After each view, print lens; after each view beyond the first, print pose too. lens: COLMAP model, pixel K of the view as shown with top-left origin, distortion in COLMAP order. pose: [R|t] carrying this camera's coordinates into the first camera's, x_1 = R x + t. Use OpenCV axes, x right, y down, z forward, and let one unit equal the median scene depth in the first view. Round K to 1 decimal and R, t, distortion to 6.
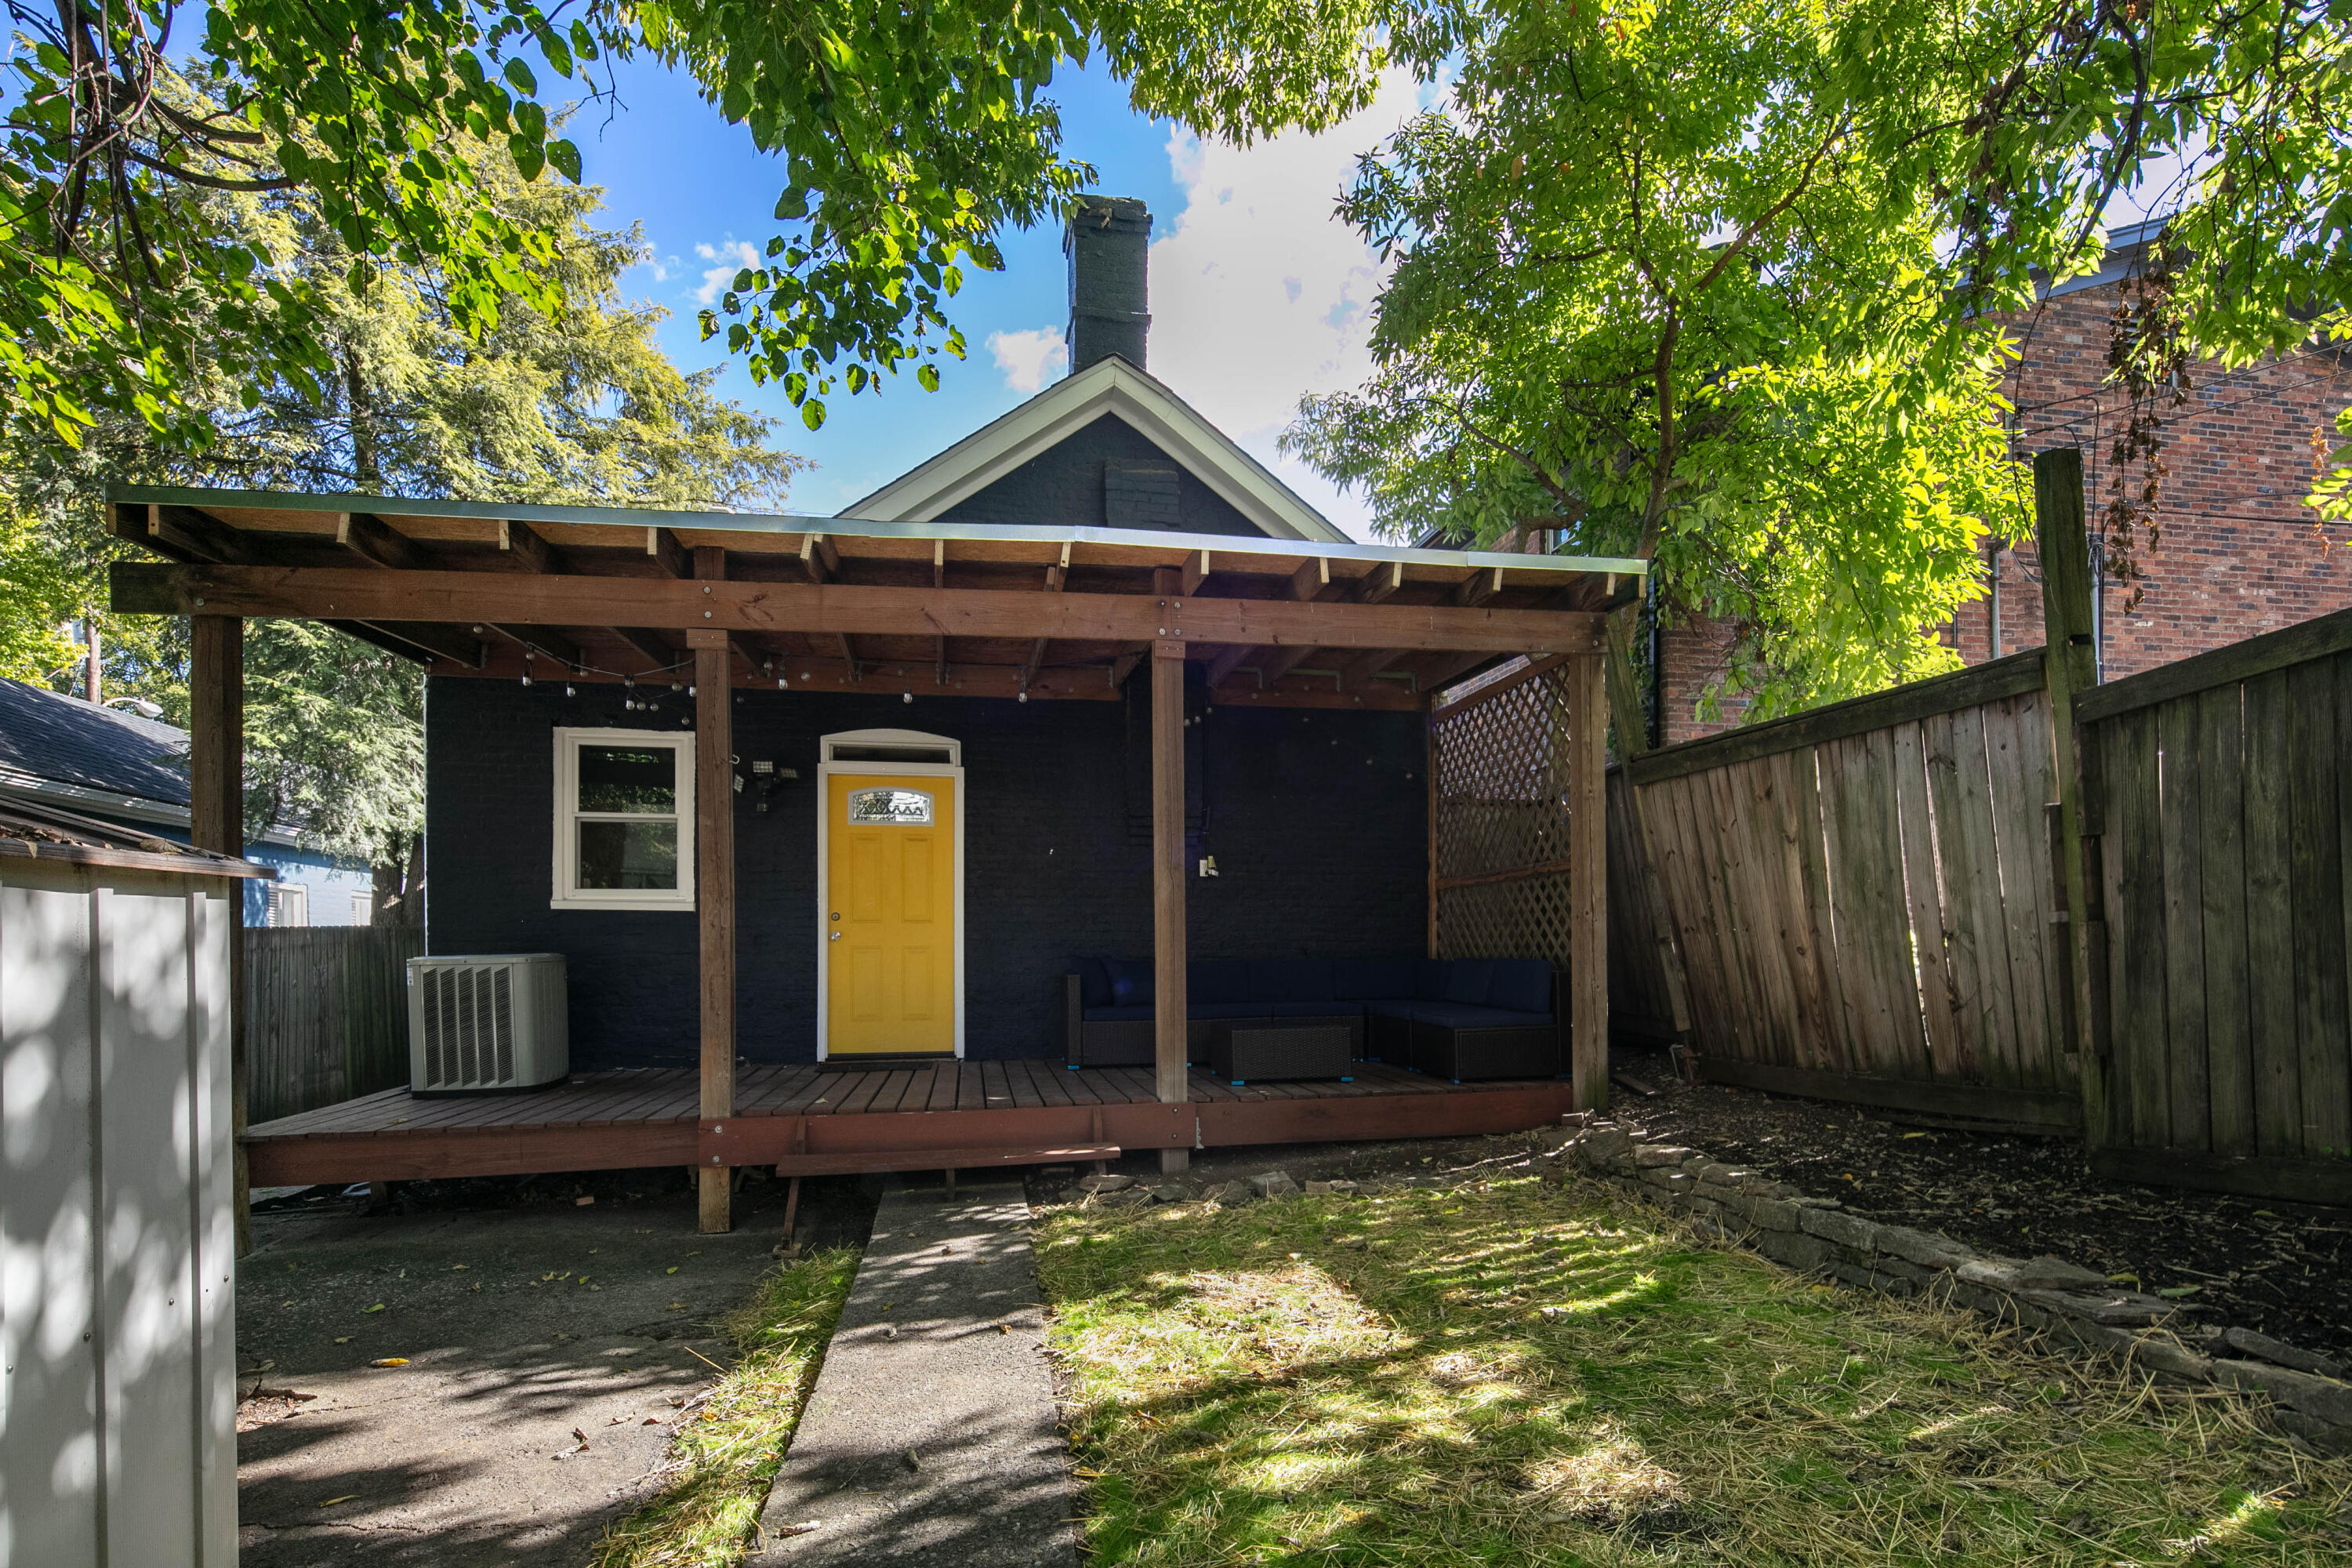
lens RADIAL K [[1156.3, 0, 1162.9], [0, 1156.3, 860.3], [0, 0, 1]] dist [0.010049, -0.005578]
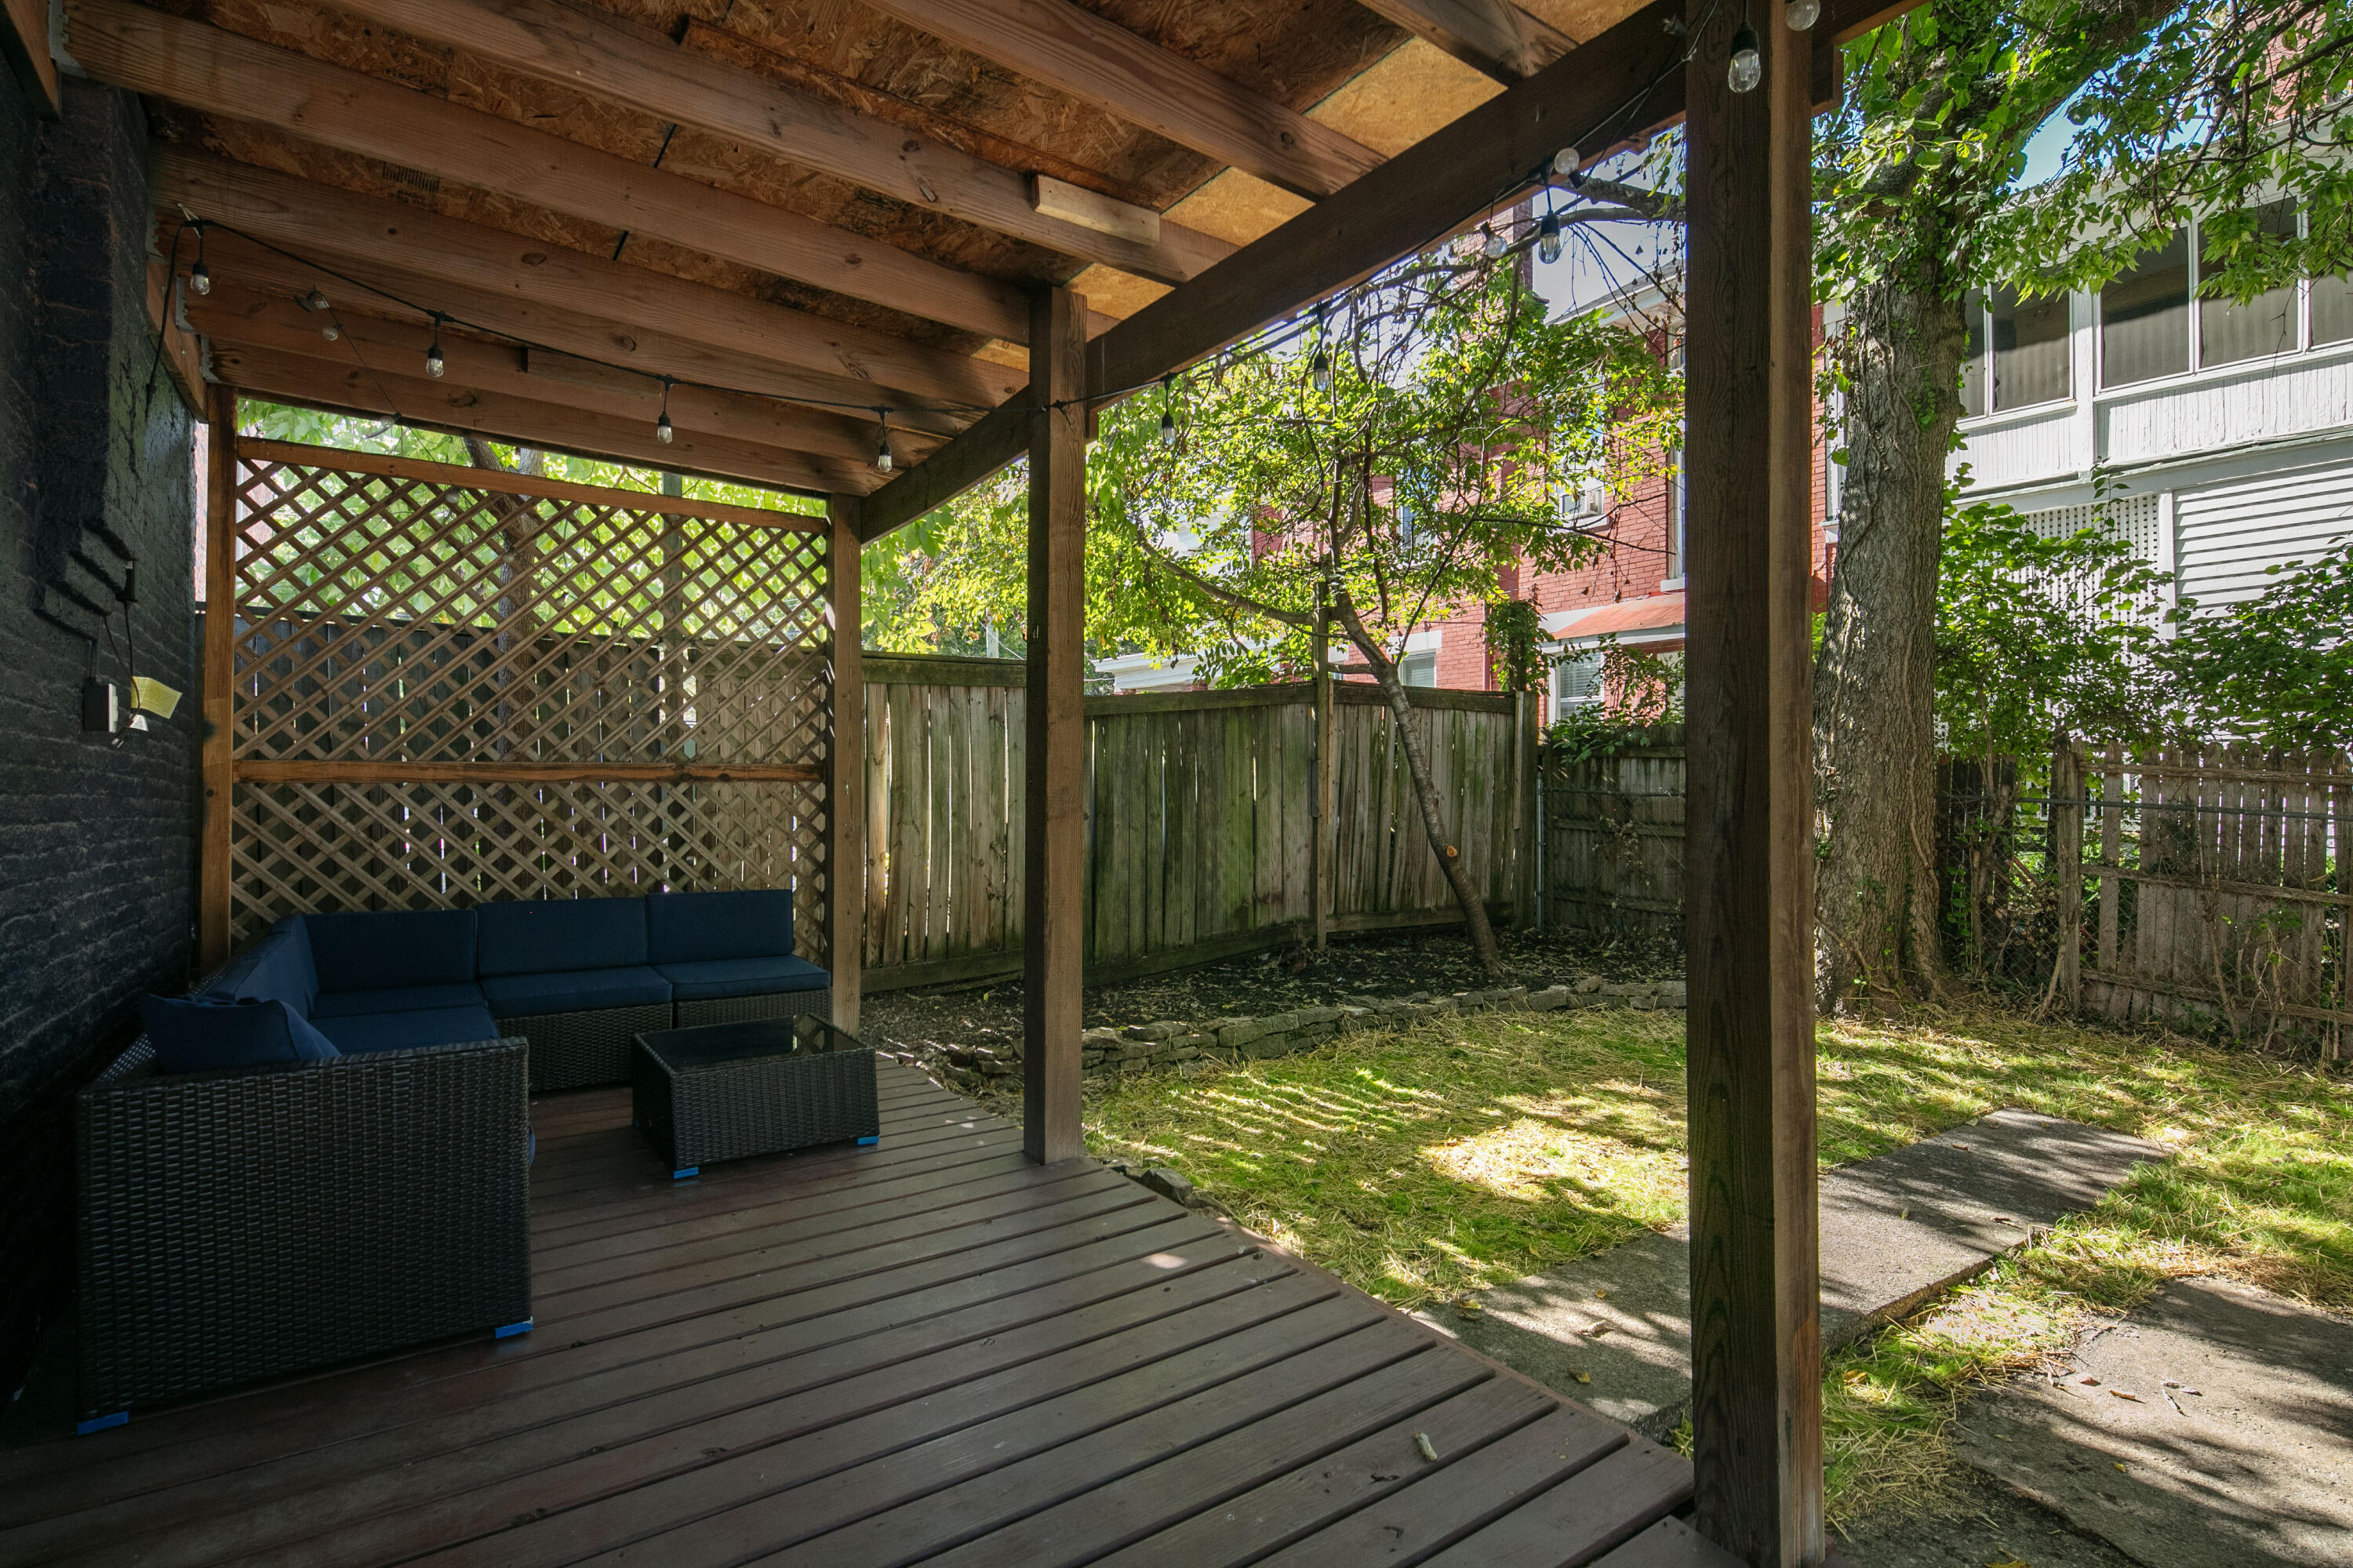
lens RADIAL K [[1165.1, 0, 1176.5], [0, 1165.1, 784.0], [0, 0, 1]] dist [0.002290, 0.000739]
pose [[-0.435682, 0.015139, 0.899974, -0.797051], [-0.061980, 0.996981, -0.046776, 0.051724], [-0.897964, -0.076160, -0.433428, 1.701635]]
